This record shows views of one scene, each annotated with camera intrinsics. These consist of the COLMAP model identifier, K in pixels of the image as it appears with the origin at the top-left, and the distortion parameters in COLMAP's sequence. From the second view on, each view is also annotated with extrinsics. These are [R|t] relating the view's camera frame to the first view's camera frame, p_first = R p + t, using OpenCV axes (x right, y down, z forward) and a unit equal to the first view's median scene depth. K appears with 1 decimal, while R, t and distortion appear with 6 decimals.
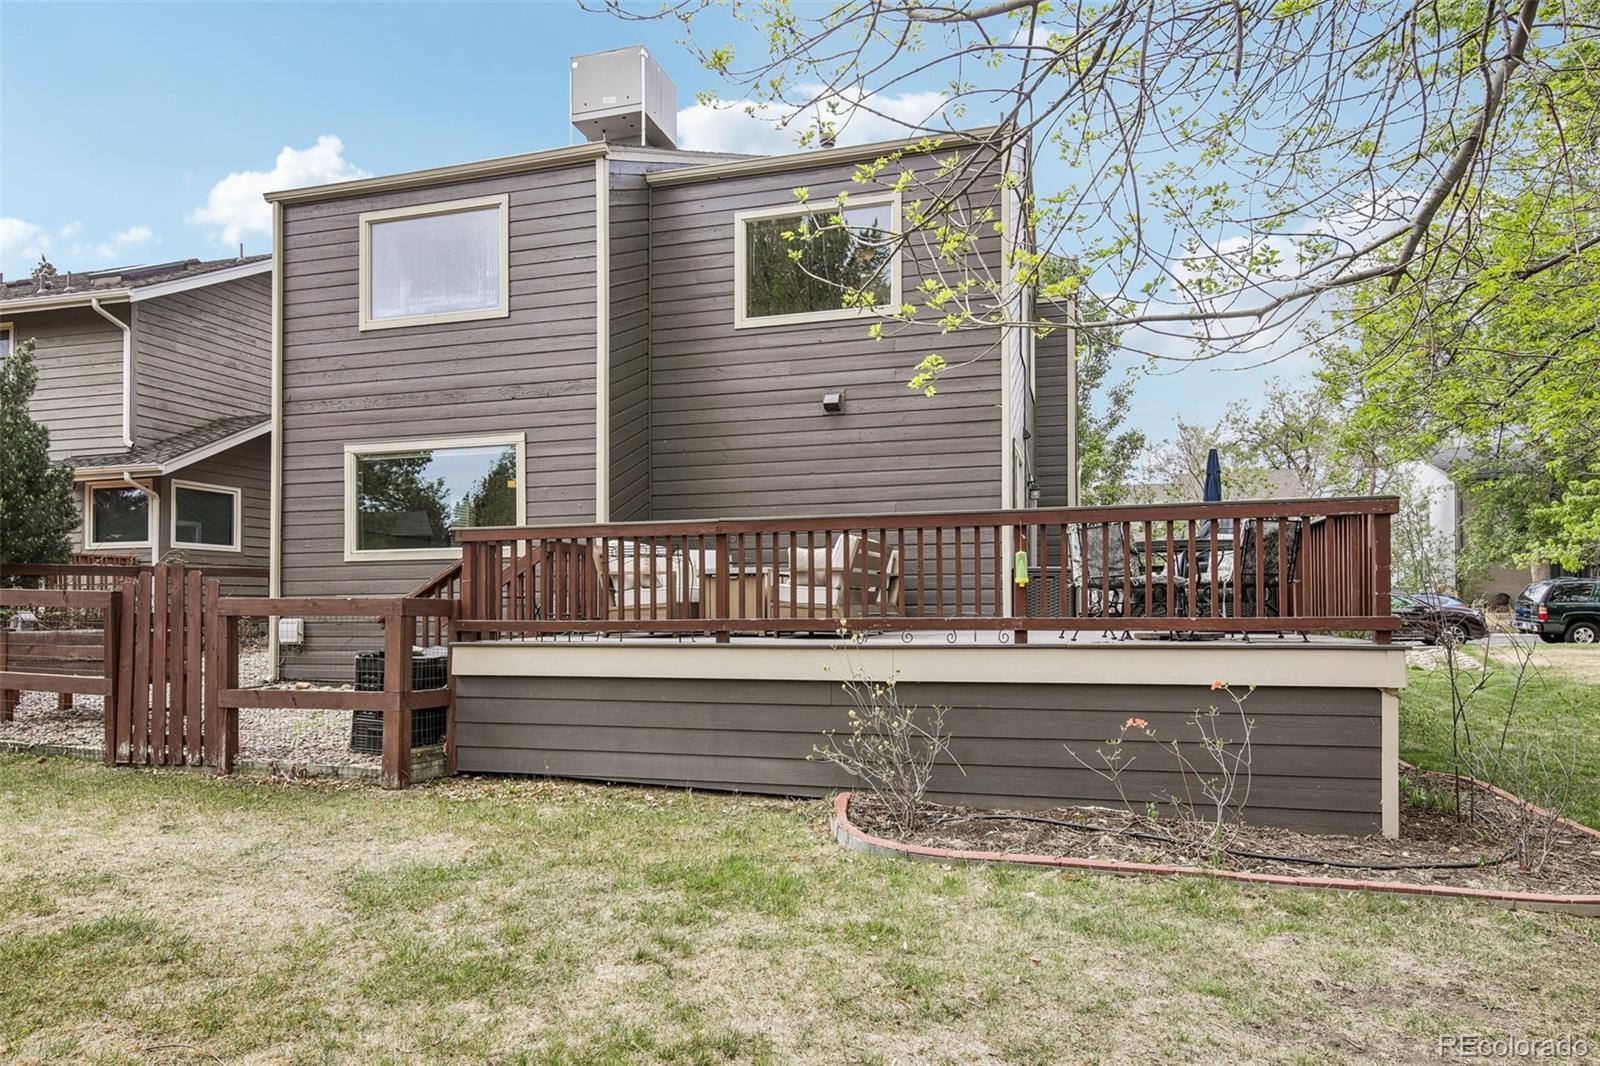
lens RADIAL K [[984.8, 0, 800.0], [0, 984.8, 533.0], [0, 0, 1]] dist [0.000804, 0.000105]
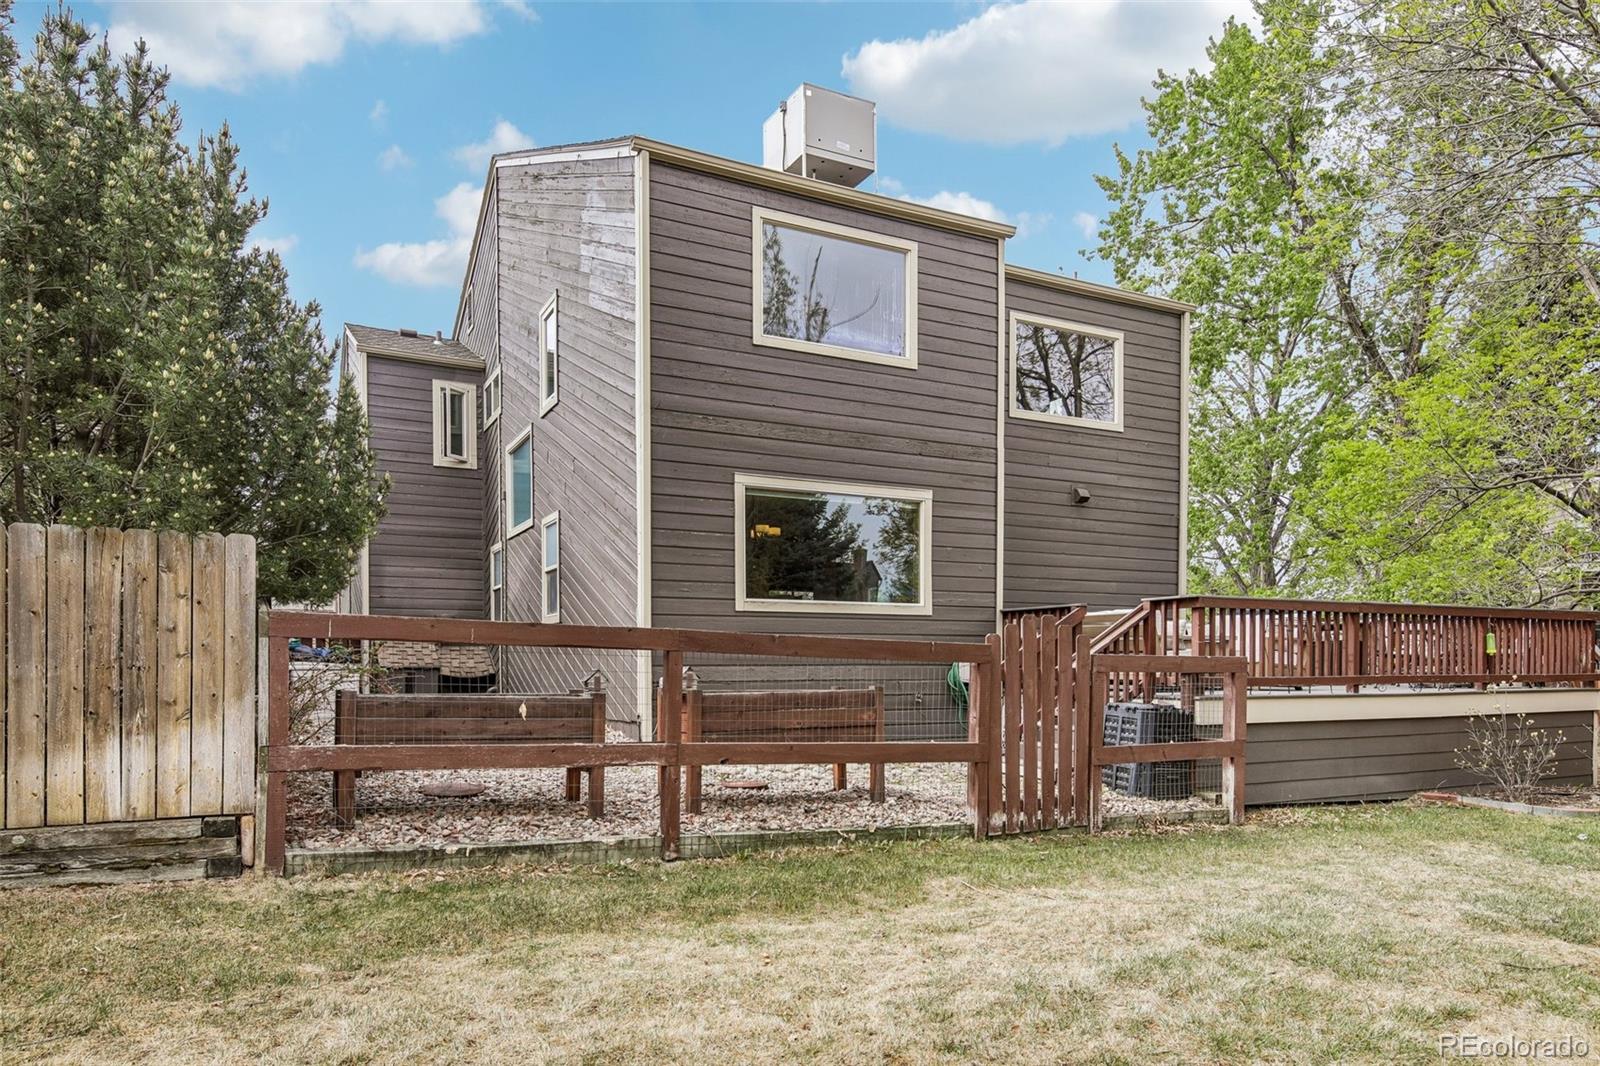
lens RADIAL K [[1027.0, 0, 793.6], [0, 1027.0, 614.1], [0, 0, 1]] dist [0.004172, 0.002700]
pose [[0.736856, 0.042516, 0.674712, -1.062984], [-0.055096, 0.998477, -0.002747, 0.032488], [-0.673801, -0.035150, 0.738076, 0.319305]]
